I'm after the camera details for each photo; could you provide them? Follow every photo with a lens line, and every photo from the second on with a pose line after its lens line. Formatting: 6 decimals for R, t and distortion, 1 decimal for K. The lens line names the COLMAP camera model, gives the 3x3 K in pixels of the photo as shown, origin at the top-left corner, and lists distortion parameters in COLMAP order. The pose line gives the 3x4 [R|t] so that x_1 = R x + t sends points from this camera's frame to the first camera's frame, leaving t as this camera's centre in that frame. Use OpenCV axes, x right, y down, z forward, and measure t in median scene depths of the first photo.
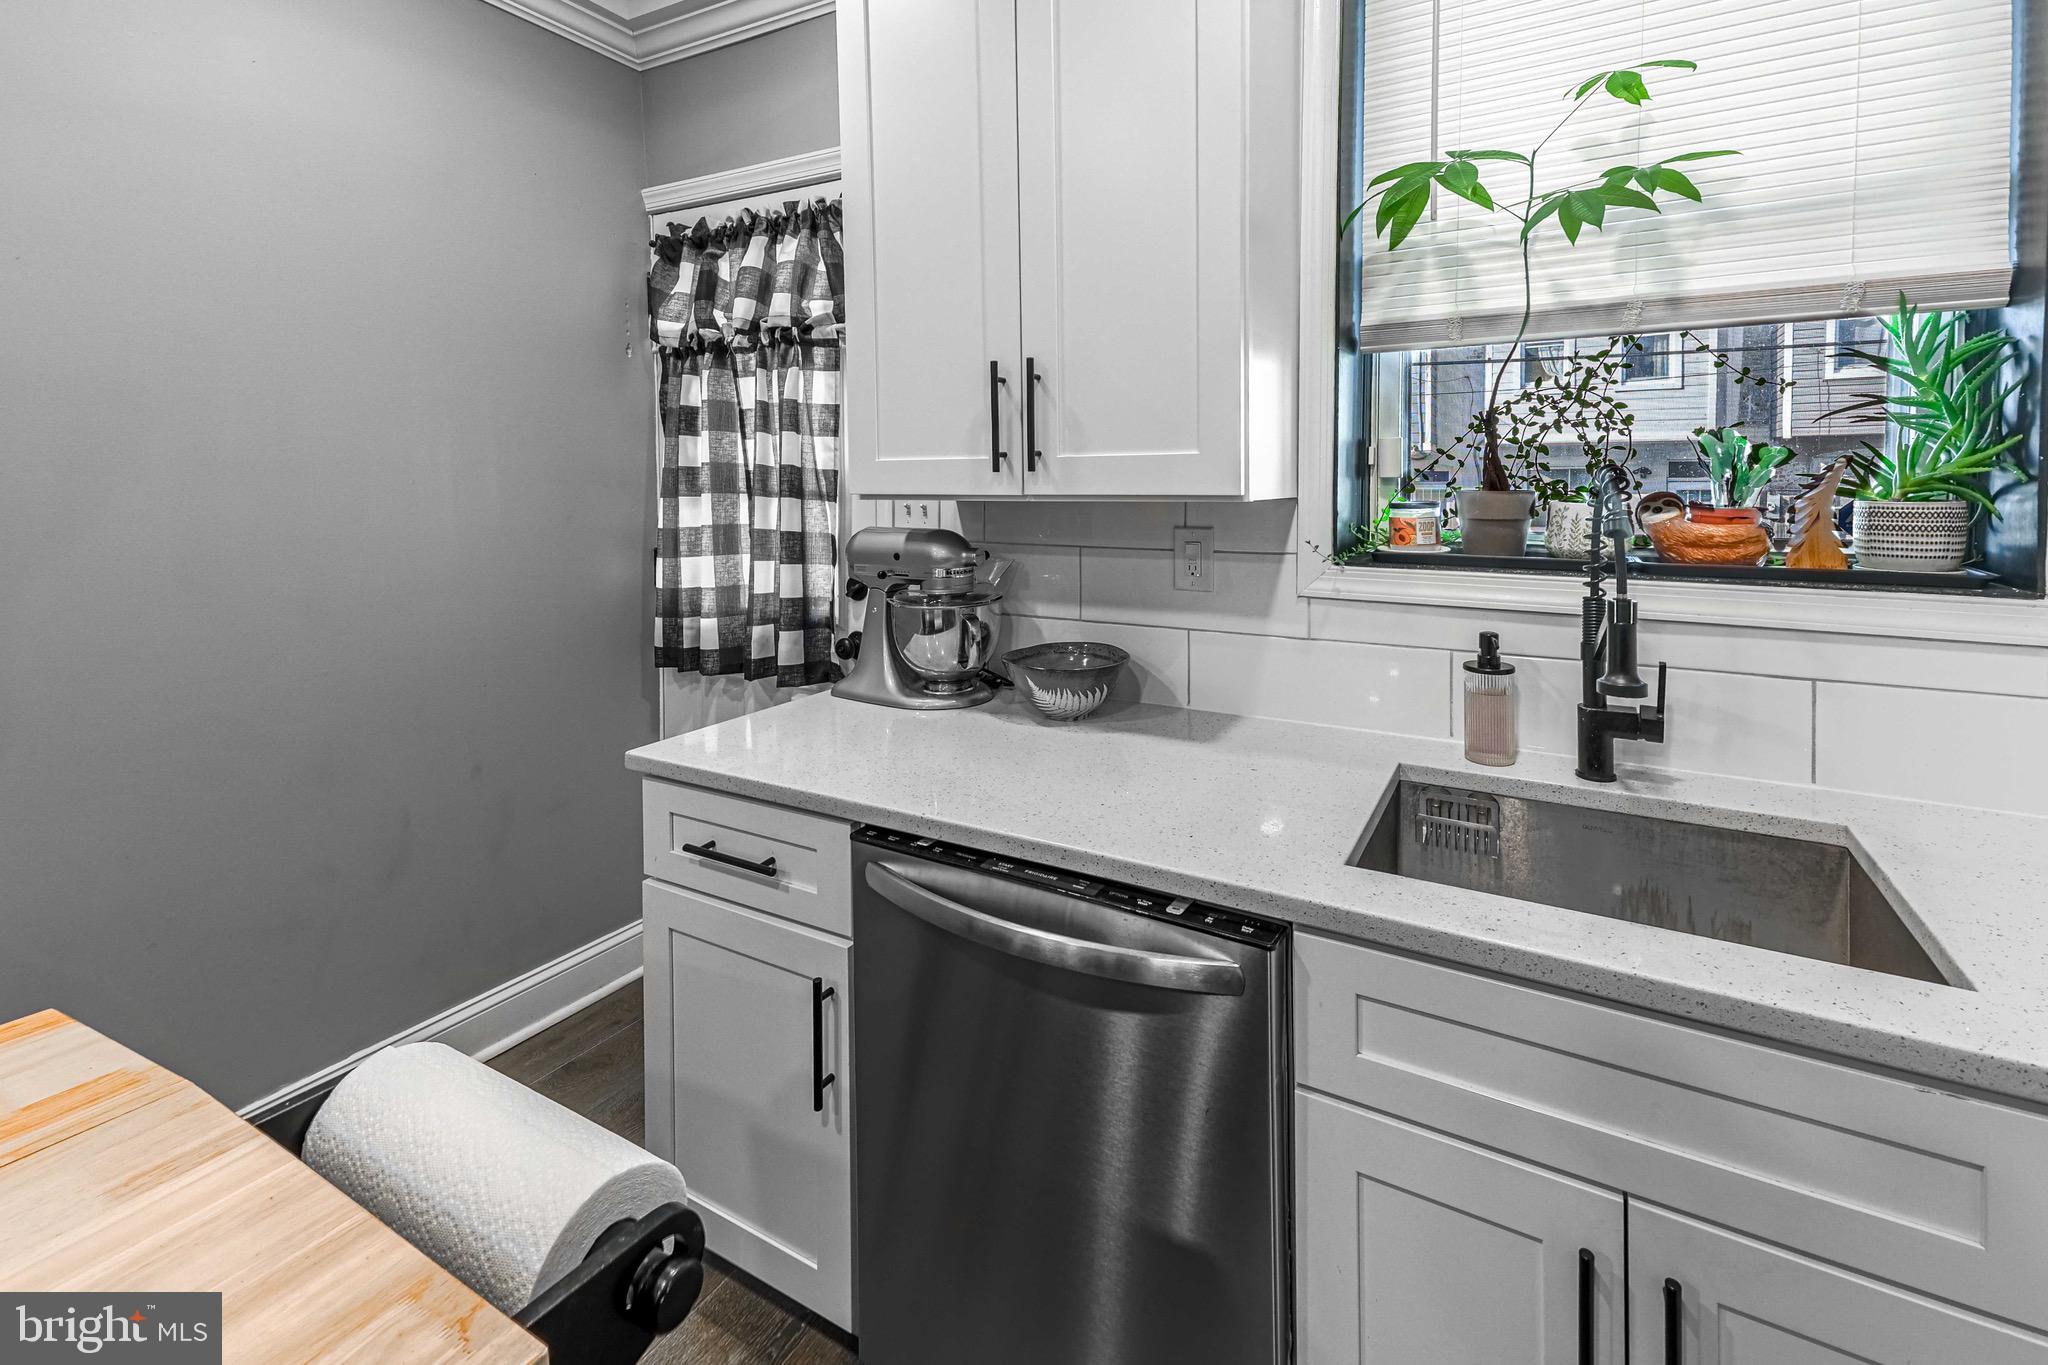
lens RADIAL K [[908.9, 0, 1017.8], [0, 908.9, 518.4], [0, 0, 1]] dist [0.022560, -0.000029]
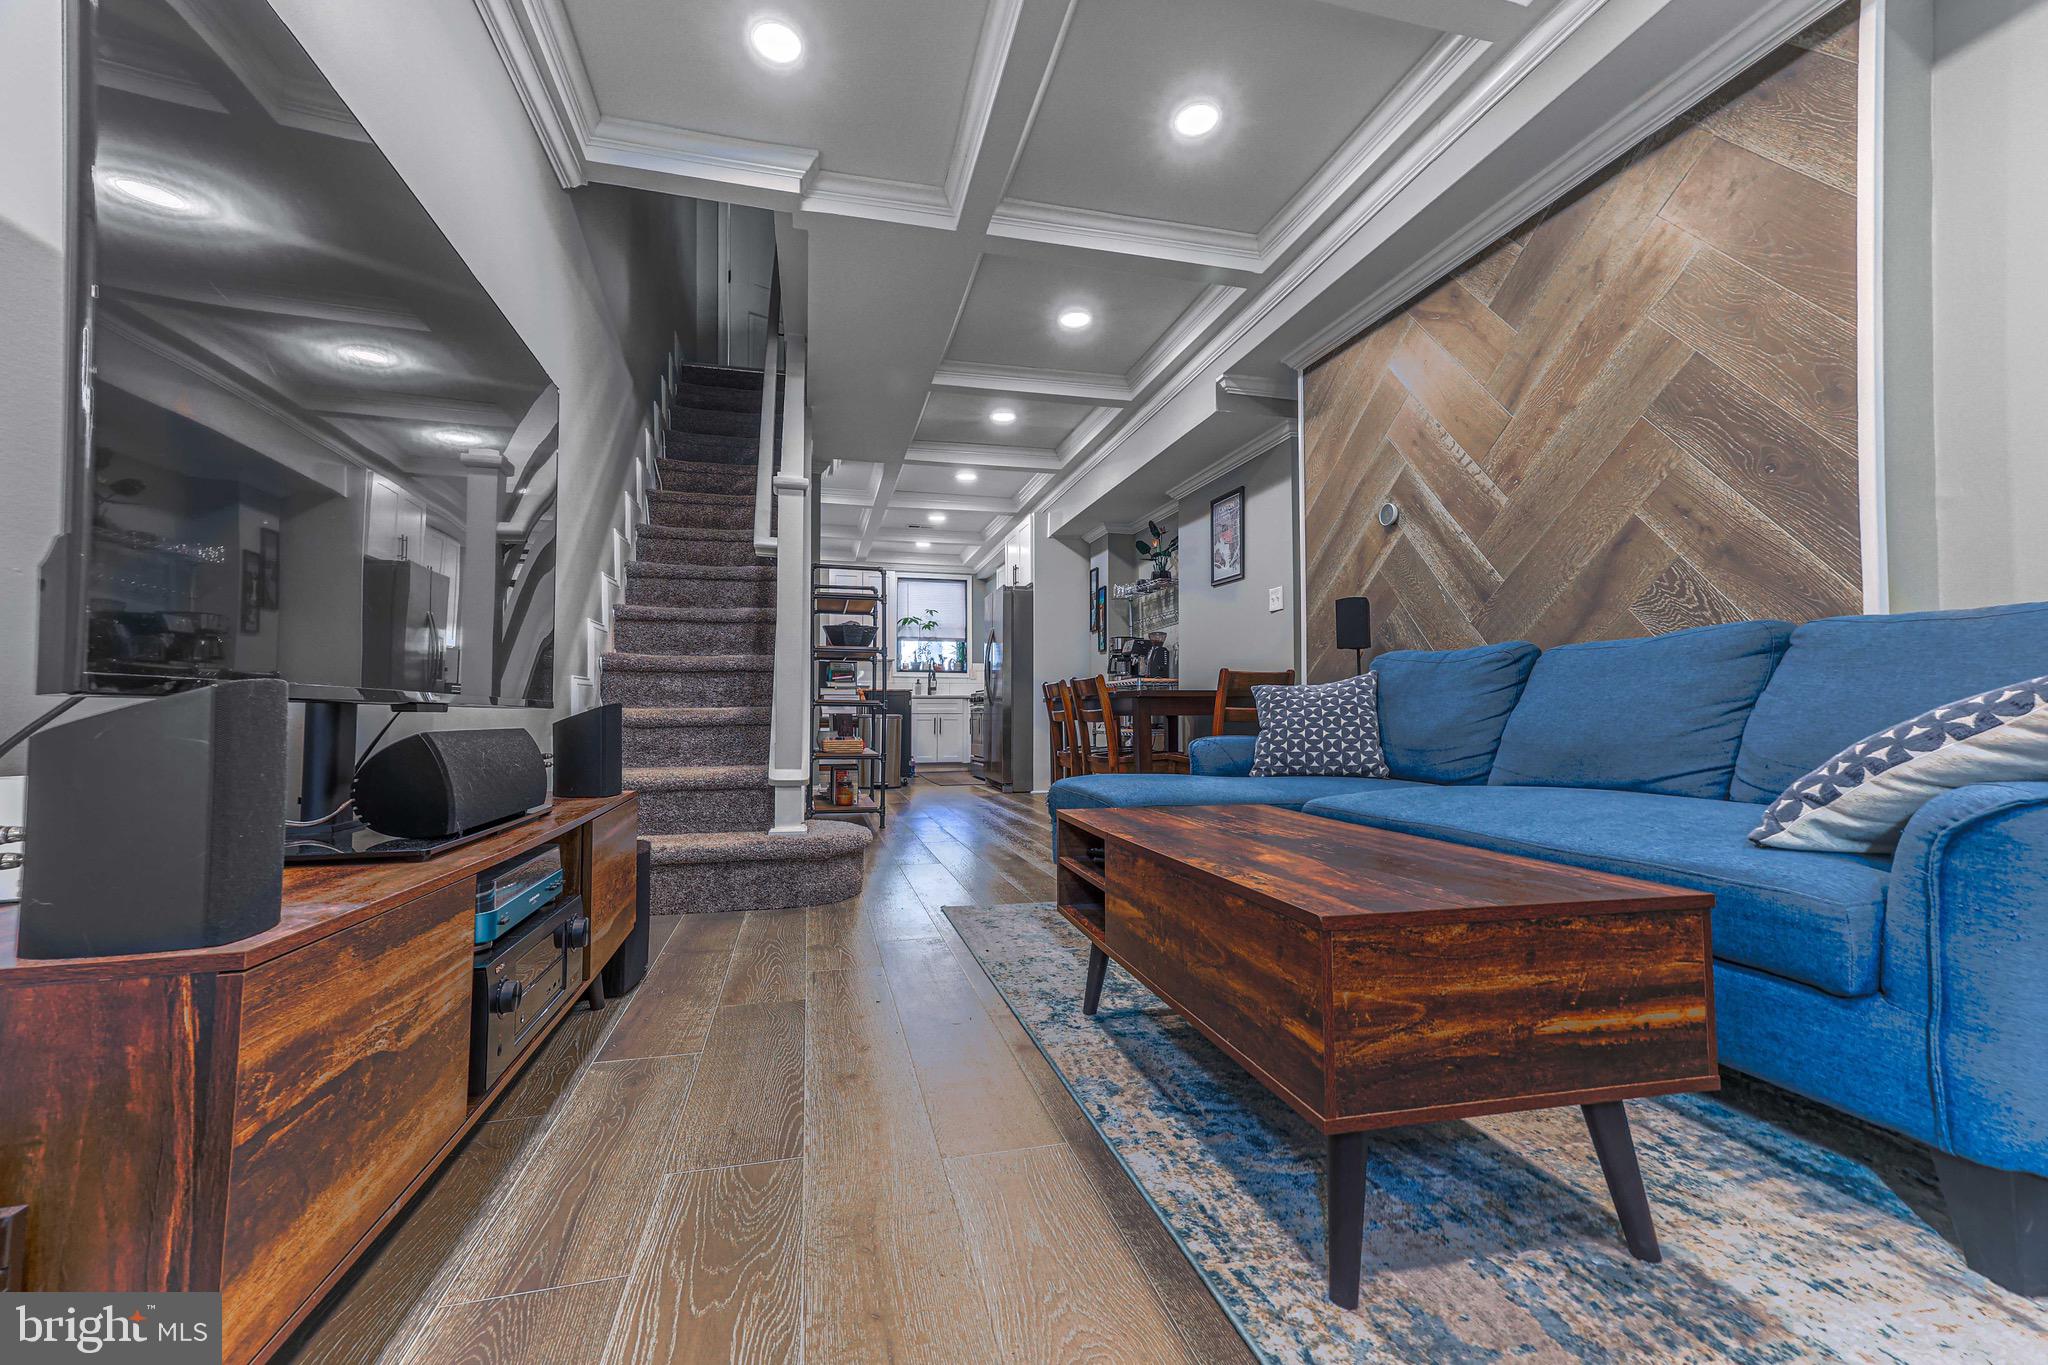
lens RADIAL K [[830.5, 0, 1000.2], [0, 830.5, 692.8], [0, 0, 1]] dist [0.011058, 0.008970]
pose [[0.728762, 0.029048, 0.684151, -3.232530], [0.025401, 0.997266, -0.069400, 0.638084], [-0.684296, 0.067954, 0.726031, -3.901865]]
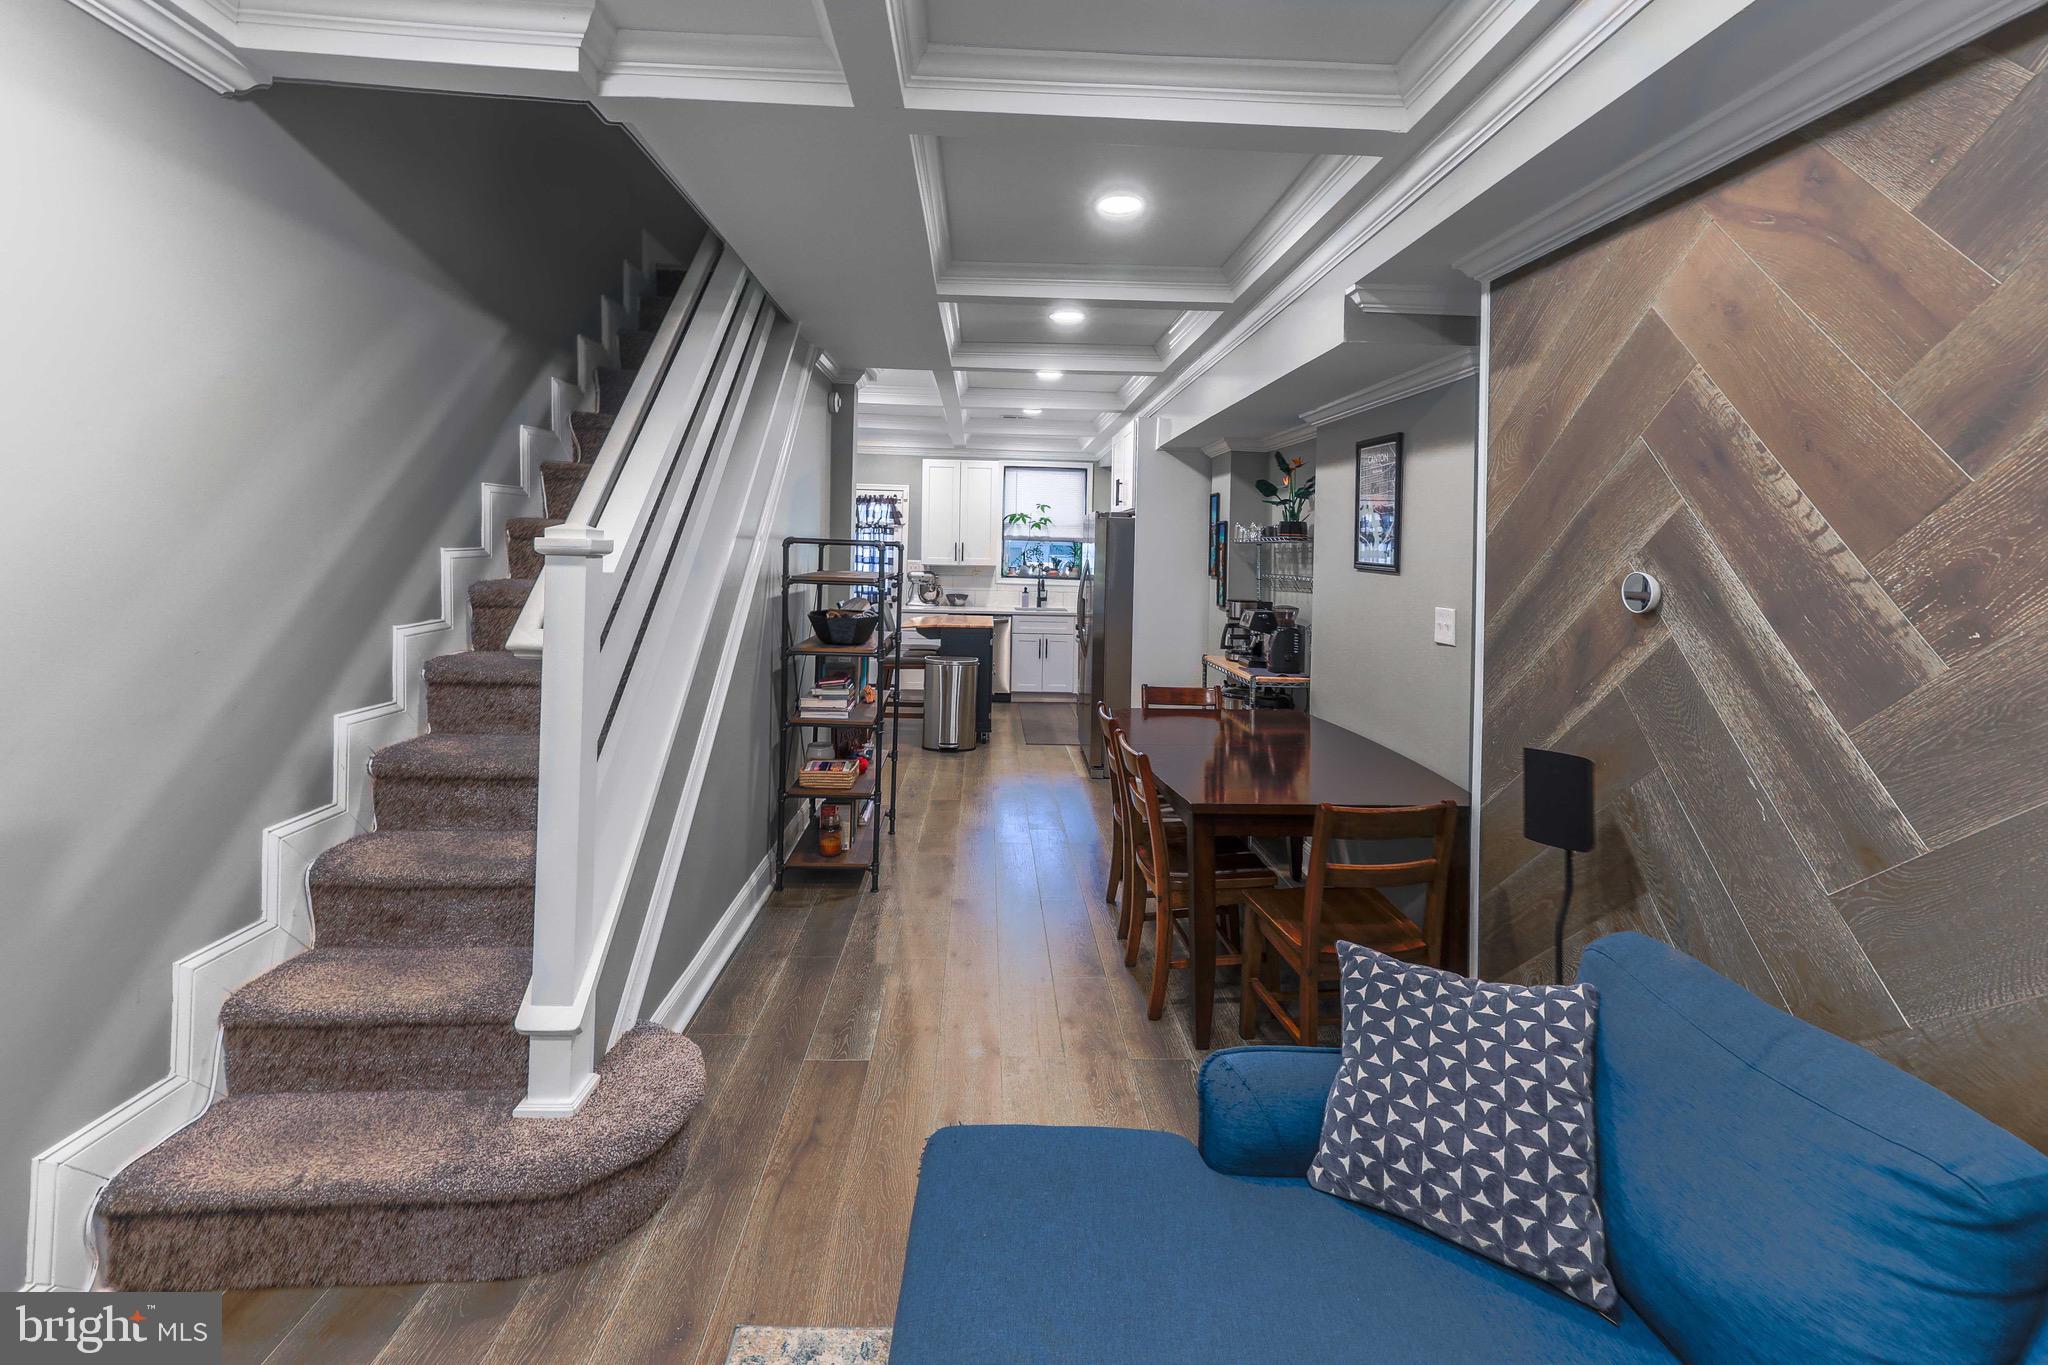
lens RADIAL K [[878.9, 0, 1012.8], [0, 878.9, 555.3], [0, 0, 1]] dist [0.002036, 0.012439]
pose [[0.846231, 0.025135, 0.532222, -2.482586], [-0.005579, 0.999250, -0.038320, 0.116343], [-0.532786, 0.029458, 0.845737, -3.643928]]
